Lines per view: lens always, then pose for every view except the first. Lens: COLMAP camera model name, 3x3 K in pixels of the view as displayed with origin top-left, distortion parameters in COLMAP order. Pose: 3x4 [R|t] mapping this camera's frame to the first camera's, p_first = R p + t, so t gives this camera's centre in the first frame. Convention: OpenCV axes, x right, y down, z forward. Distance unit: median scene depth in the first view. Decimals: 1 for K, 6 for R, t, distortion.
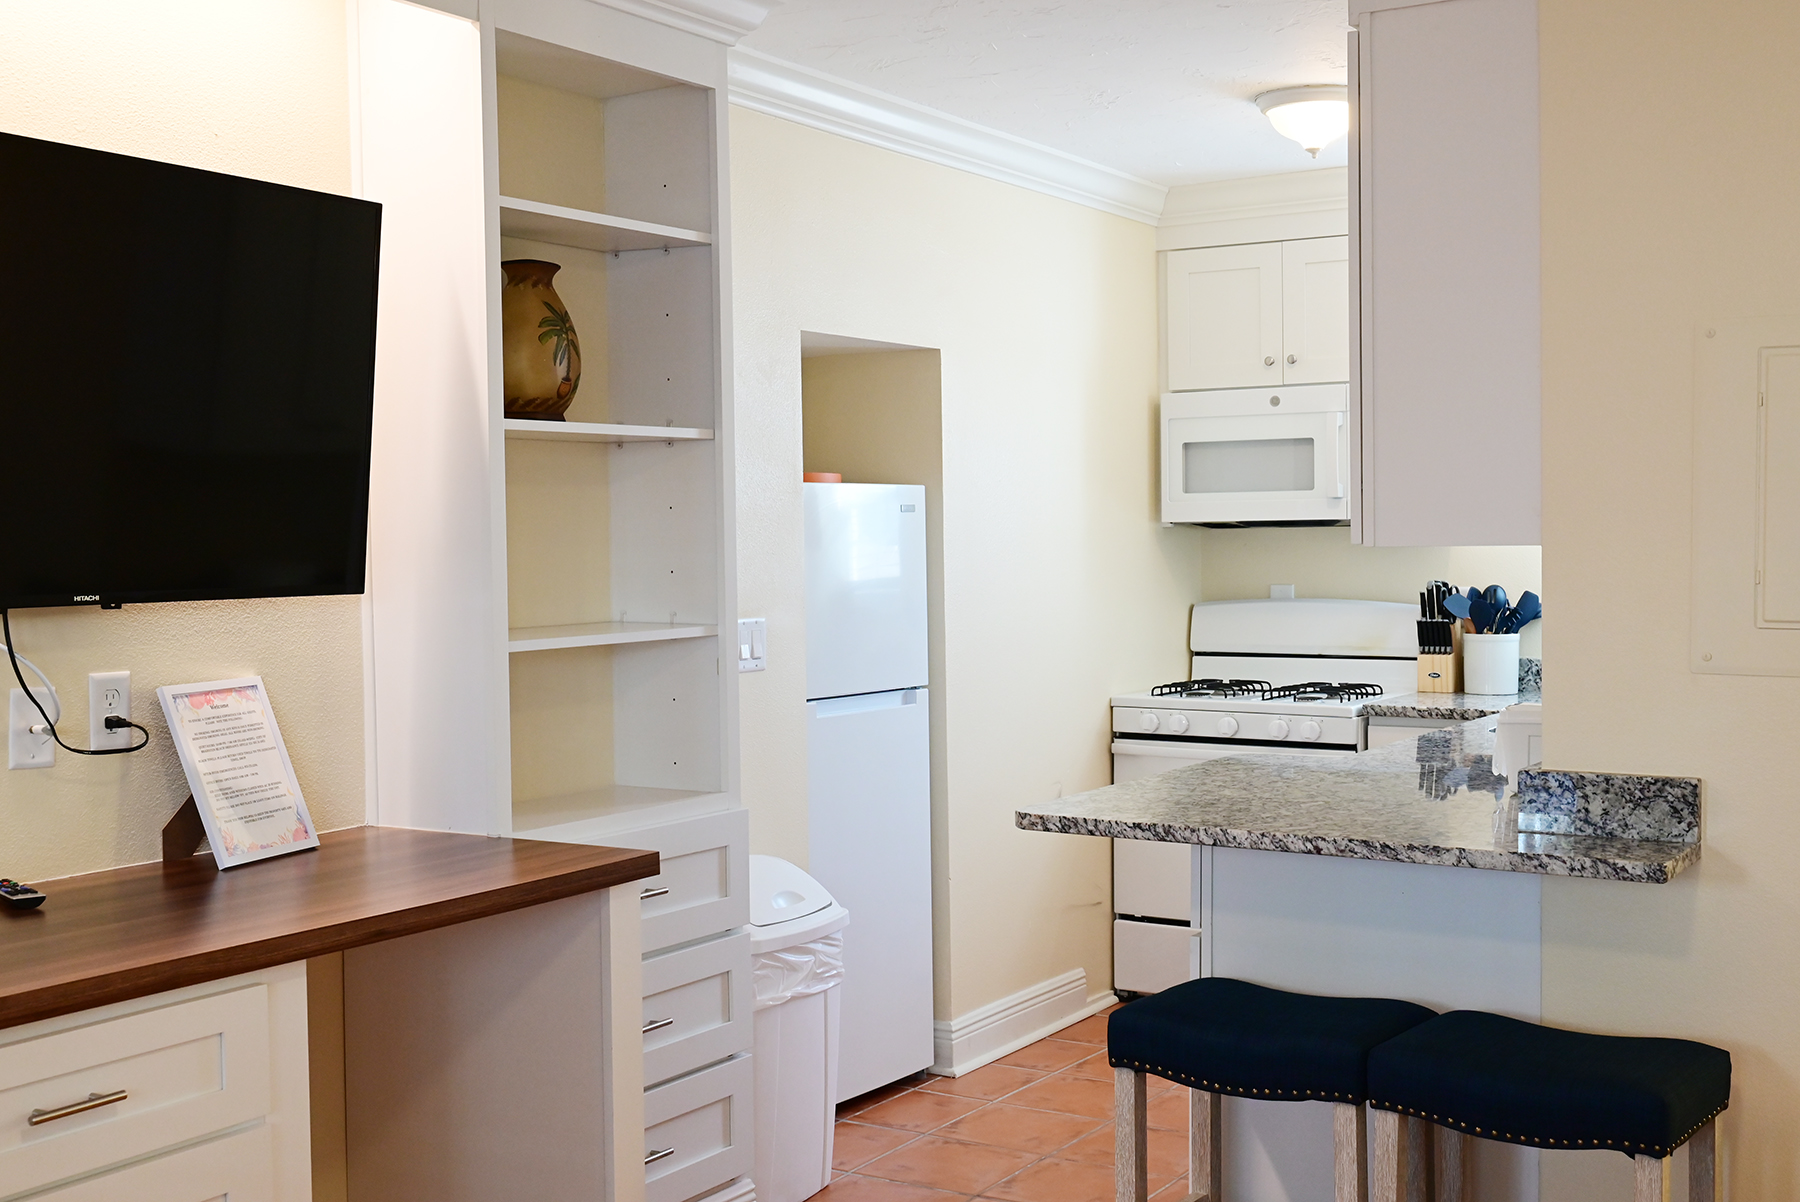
lens RADIAL K [[2067.0, 0, 899.6], [0, 2067.0, 602.3], [0, 0, 1]] dist [-0.023888, 0.000000]
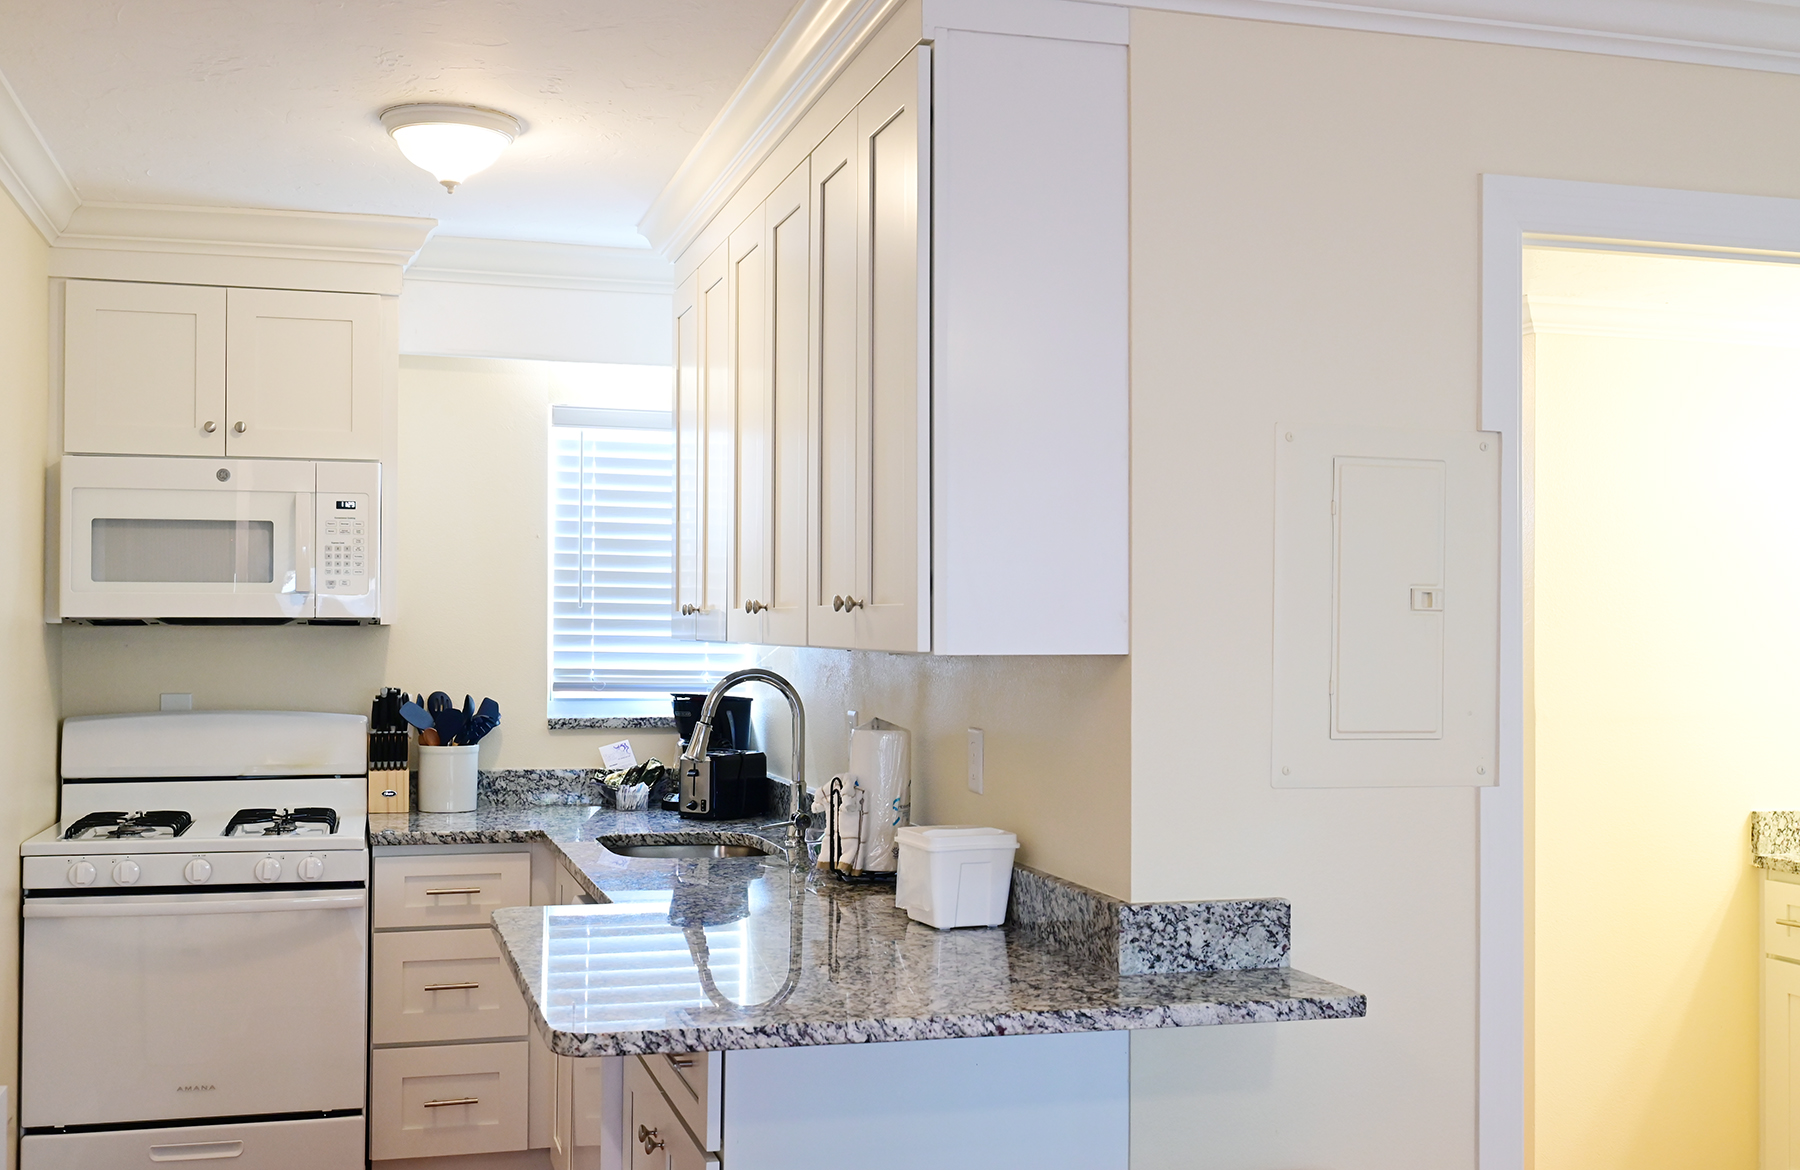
lens RADIAL K [[1896.0, 0, 901.9], [0, 1896.0, 582.5], [0, 0, 1]] dist [-0.017095, 0.000000]
pose [[0.660841, 0.030738, 0.749896, -0.379082], [0.014410, 0.998457, -0.053626, -0.015811], [-0.750388, 0.046244, 0.659378, 0.522278]]
